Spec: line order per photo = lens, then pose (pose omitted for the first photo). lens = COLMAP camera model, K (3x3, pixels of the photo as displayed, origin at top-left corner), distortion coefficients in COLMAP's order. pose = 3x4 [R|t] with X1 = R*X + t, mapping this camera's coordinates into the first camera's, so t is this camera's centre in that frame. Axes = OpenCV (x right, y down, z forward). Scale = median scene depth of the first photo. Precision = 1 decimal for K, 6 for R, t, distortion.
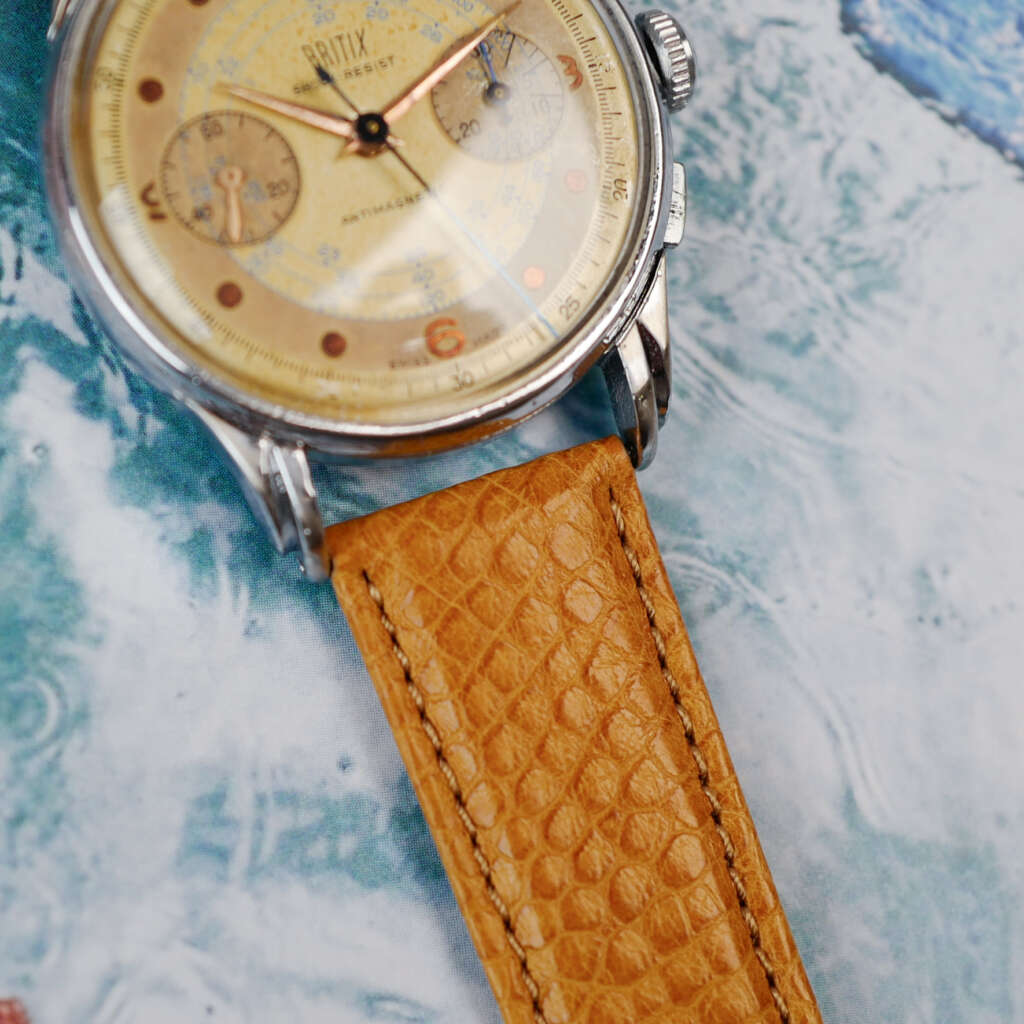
lens RADIAL K [[2612.6, 0, 513.5], [0, 2612.6, 518.4], [0, 0, 1]] dist [0.094456, 0.000000]
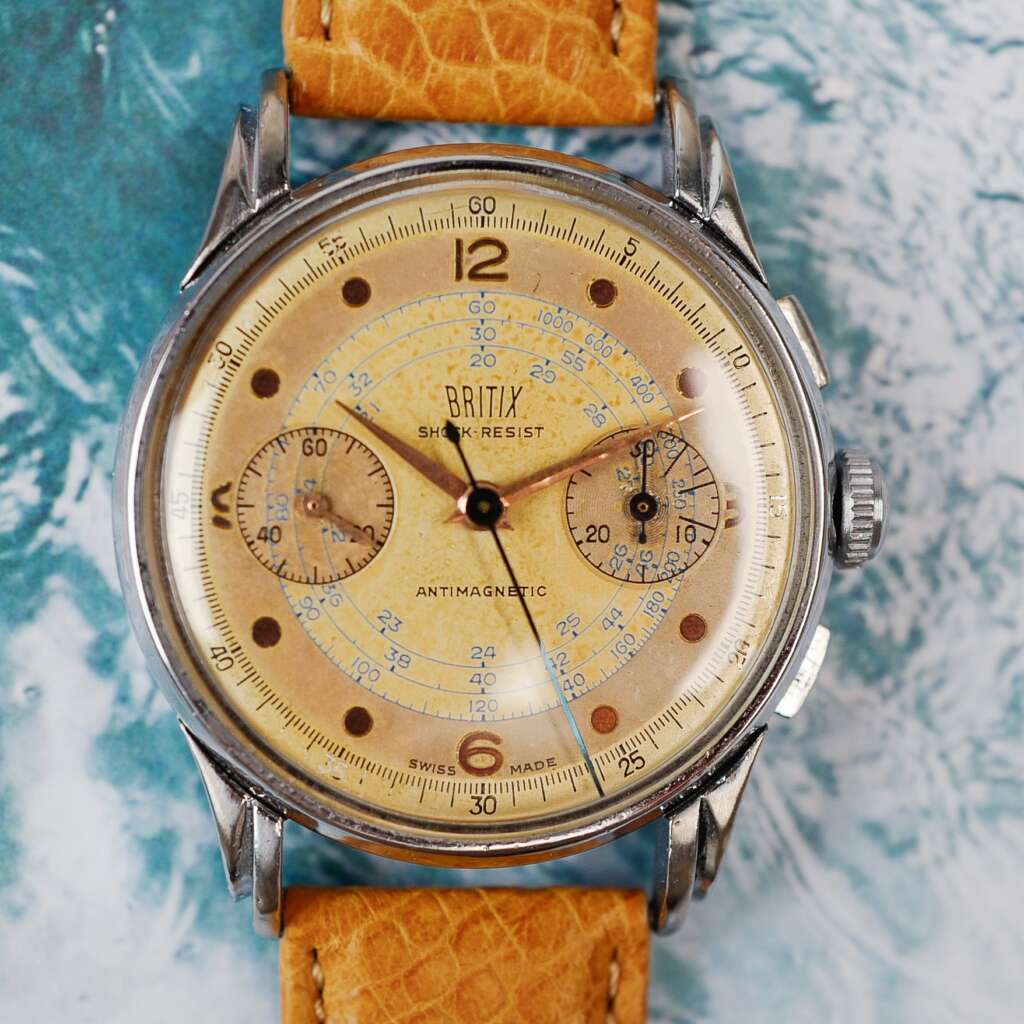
lens RADIAL K [[2612.6, 0, 507.4], [0, 2612.6, 502.2], [0, 0, 1]] dist [0.094456, 0.000000]
pose [[0.925776, 0.360305, -0.114539, 0.051593], [-0.343623, 0.928227, 0.142539, -0.272324], [0.157676, -0.092601, 0.983140, 0.140237]]
